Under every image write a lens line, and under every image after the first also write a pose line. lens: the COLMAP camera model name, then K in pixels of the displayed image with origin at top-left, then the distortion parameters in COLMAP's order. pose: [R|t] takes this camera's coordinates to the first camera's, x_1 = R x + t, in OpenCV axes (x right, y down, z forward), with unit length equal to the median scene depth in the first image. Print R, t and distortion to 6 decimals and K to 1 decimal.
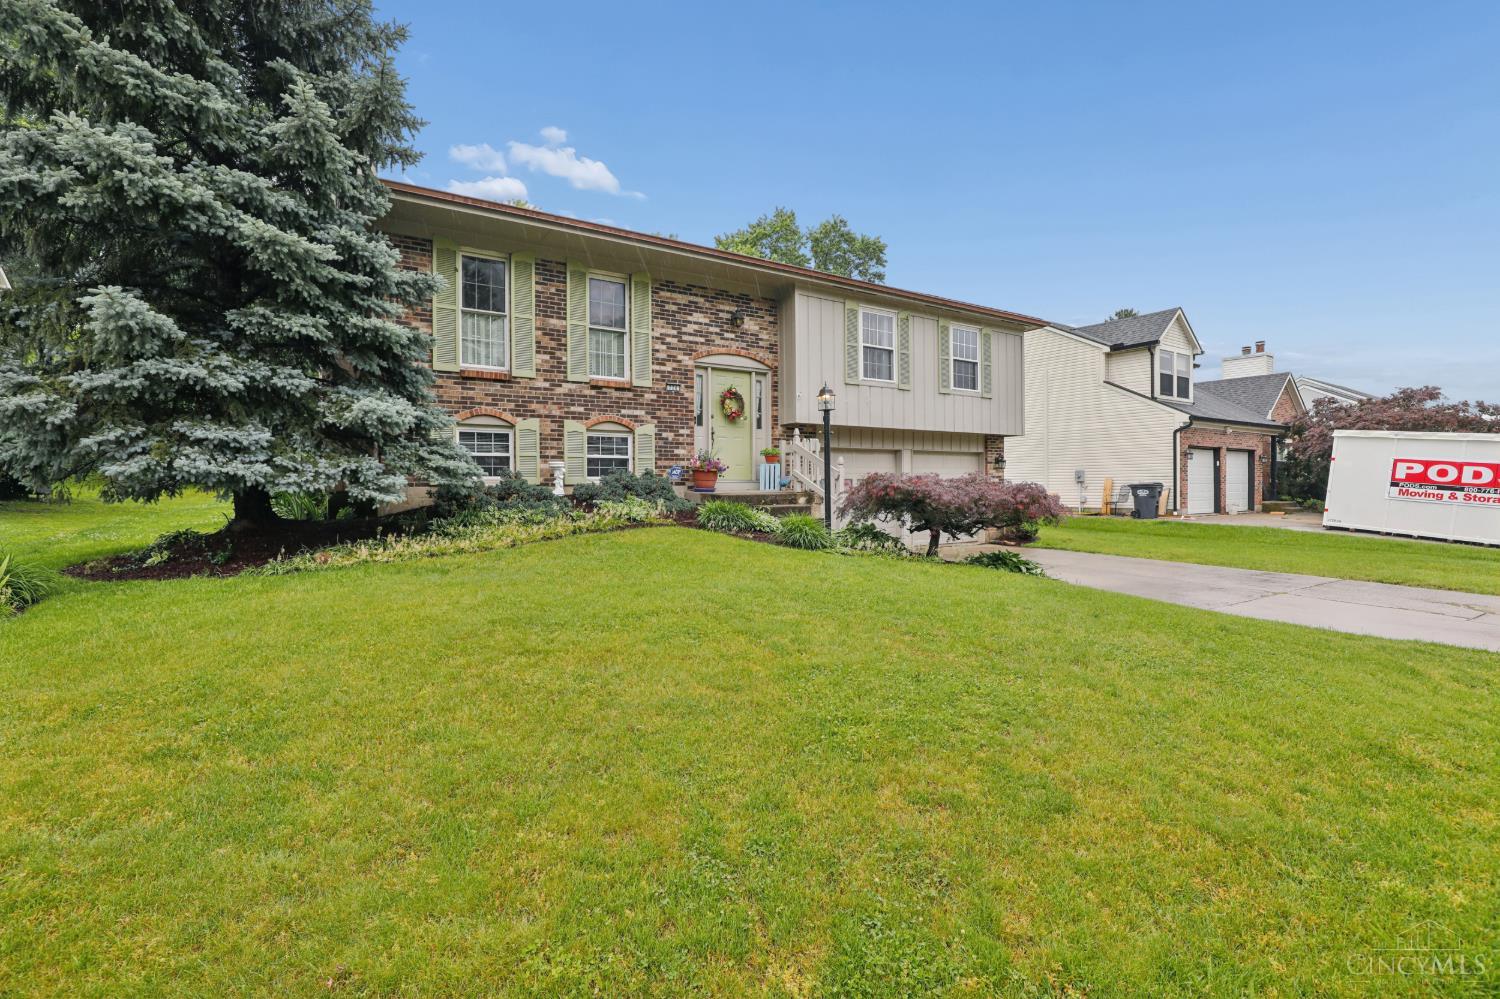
lens RADIAL K [[693.1, 0, 748.6], [0, 693.1, 493.4], [0, 0, 1]] dist [-0.036554, 0.007271]
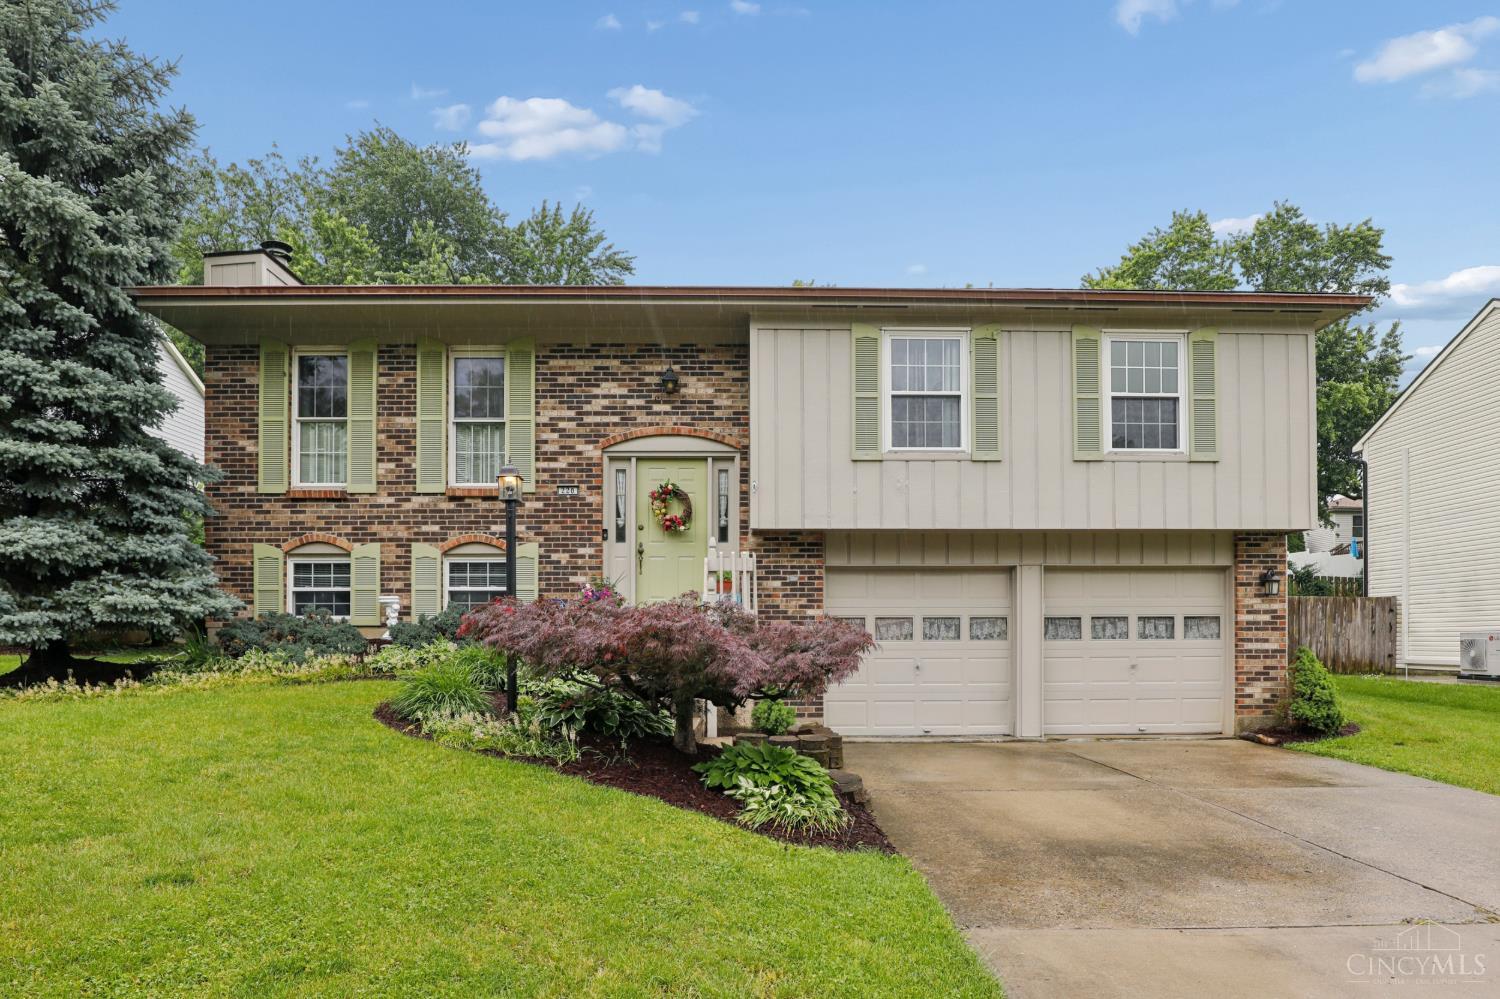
lens RADIAL K [[852.9, 0, 755.0], [0, 852.9, 621.9], [0, 0, 1]] dist [-0.029655, -0.001855]
pose [[0.844904, 0.000299, -0.534918, 0.529910], [-0.007630, 0.999905, -0.011492, -0.007935], [0.534863, 0.013791, 0.844826, 0.360841]]
